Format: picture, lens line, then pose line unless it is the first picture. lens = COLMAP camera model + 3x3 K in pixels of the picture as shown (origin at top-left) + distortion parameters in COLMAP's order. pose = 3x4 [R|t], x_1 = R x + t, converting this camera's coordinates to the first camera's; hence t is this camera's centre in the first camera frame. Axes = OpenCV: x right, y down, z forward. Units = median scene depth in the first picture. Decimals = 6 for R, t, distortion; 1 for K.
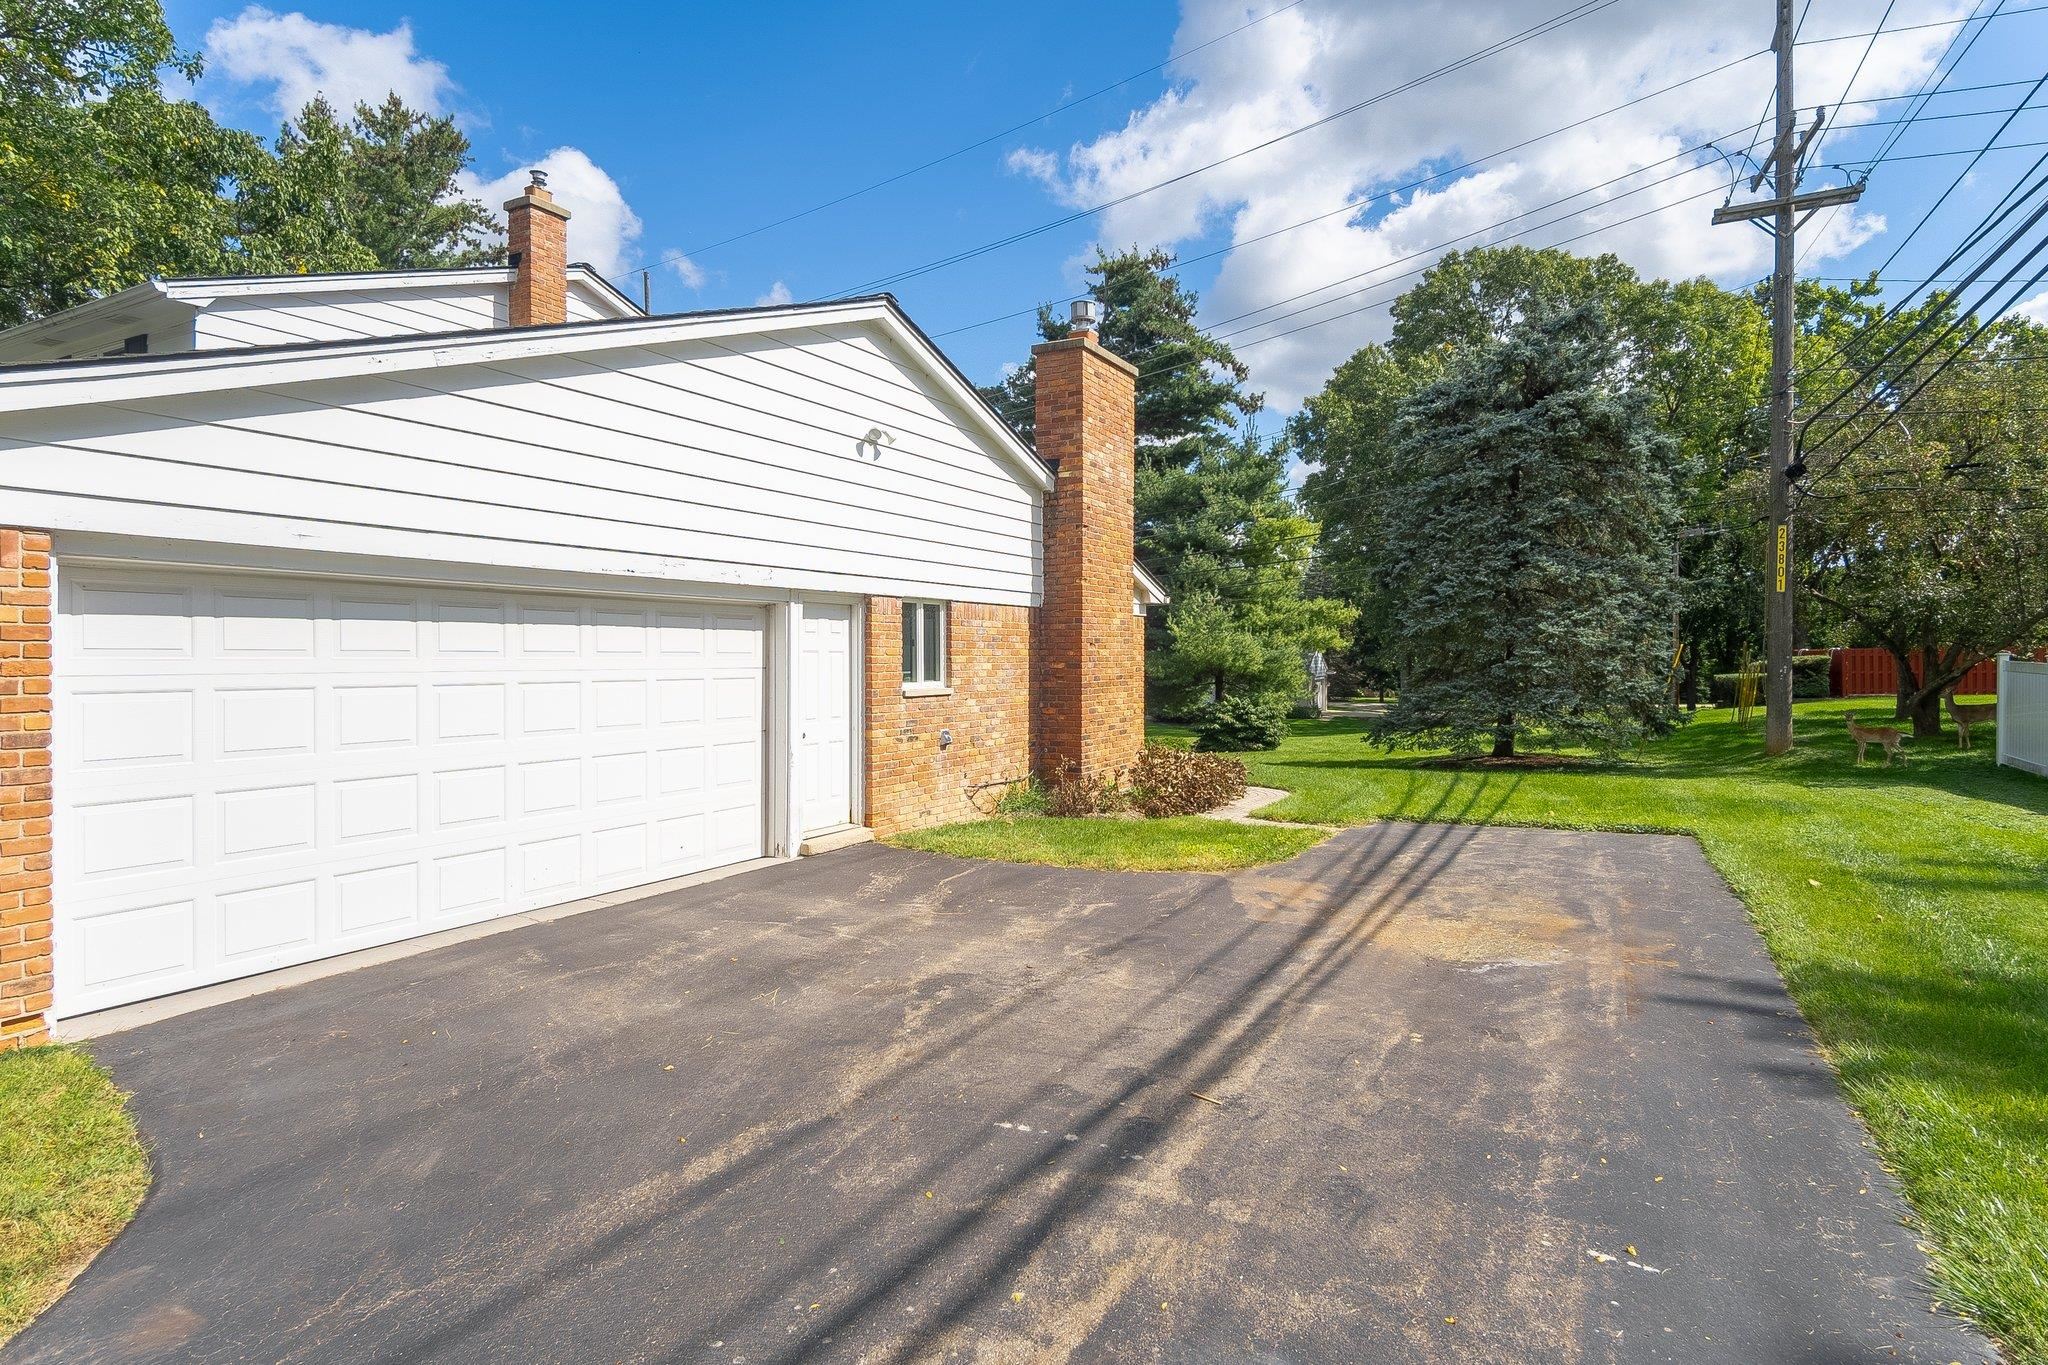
lens RADIAL K [[1104.1, 0, 1024.0], [0, 1104.1, 682.5], [0, 0, 1]] dist [-0.024092, 0.001974]
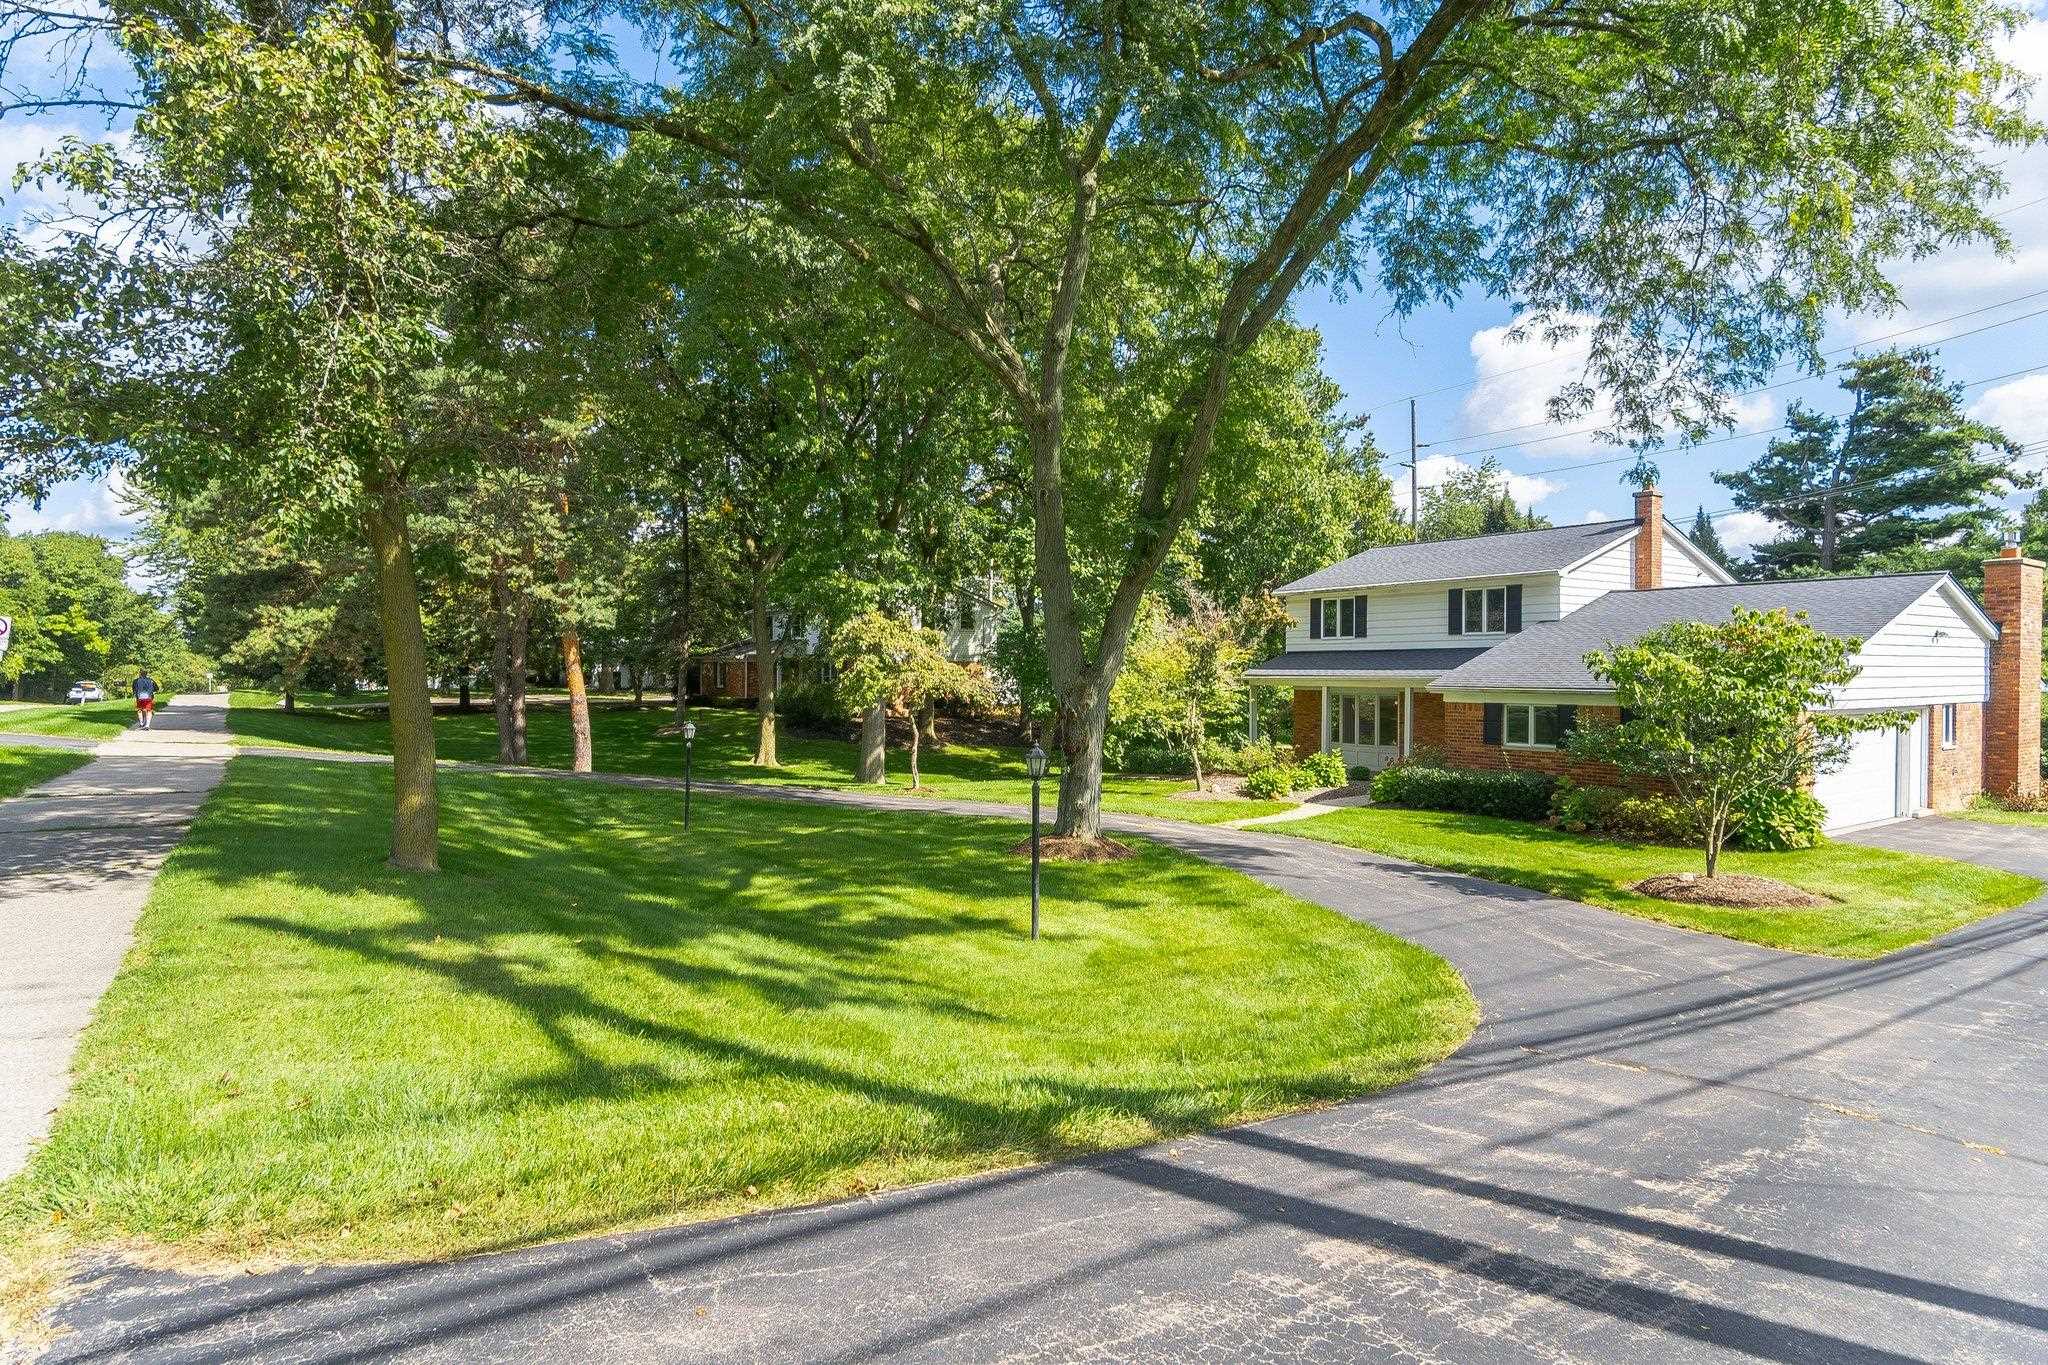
lens RADIAL K [[1104.1, 0, 1024.0], [0, 1104.1, 682.5], [0, 0, 1]] dist [-0.024092, 0.001974]
pose [[0.884107, 0.003391, -0.467272, -0.546429], [-0.014026, 0.999716, -0.019282, -0.040656], [0.467073, 0.023602, 0.883904, -1.331743]]
